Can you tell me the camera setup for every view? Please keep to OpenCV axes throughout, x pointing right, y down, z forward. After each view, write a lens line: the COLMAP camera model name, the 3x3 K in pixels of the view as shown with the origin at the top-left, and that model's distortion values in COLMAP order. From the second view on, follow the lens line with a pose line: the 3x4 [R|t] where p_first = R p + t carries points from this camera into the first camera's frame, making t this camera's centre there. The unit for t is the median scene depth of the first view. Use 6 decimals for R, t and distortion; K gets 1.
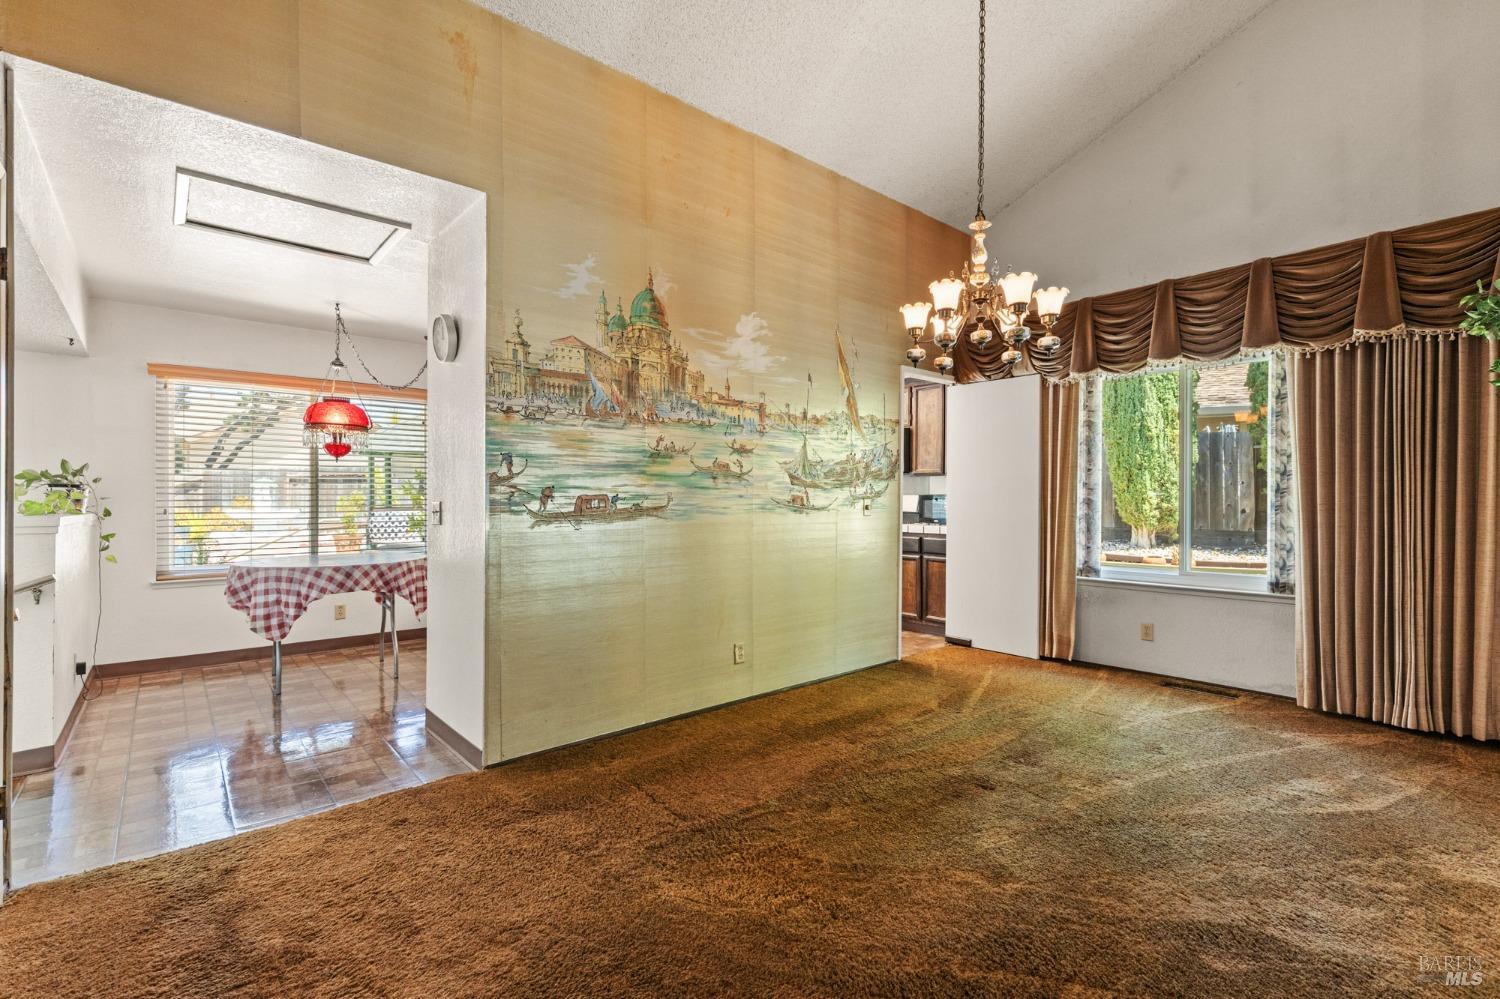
lens RADIAL K [[673.5, 0, 757.7], [0, 673.5, 504.3], [0, 0, 1]] dist [0.006269, -0.000882]
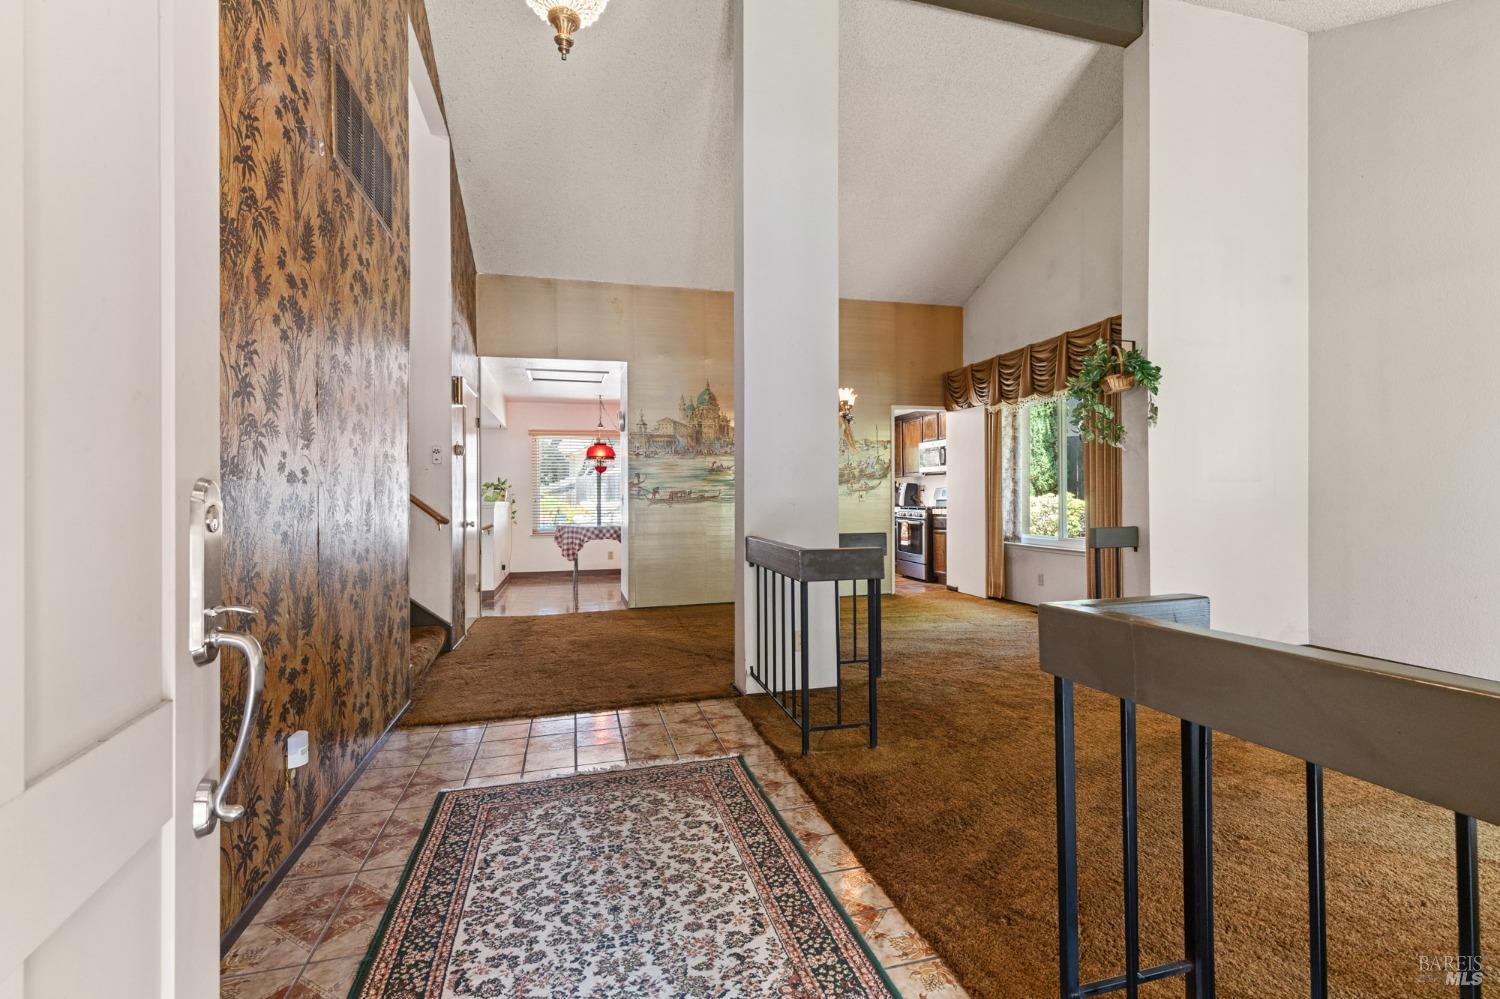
lens RADIAL K [[671.6, 0, 759.0], [0, 671.6, 496.2], [0, 0, 1]] dist [0.005670, -0.000098]
pose [[0.901622, -0.008539, -0.432441, 0.740381], [0.007060, 0.999962, -0.005025, 0.012797], [0.432468, 0.001477, 0.901648, -0.657200]]
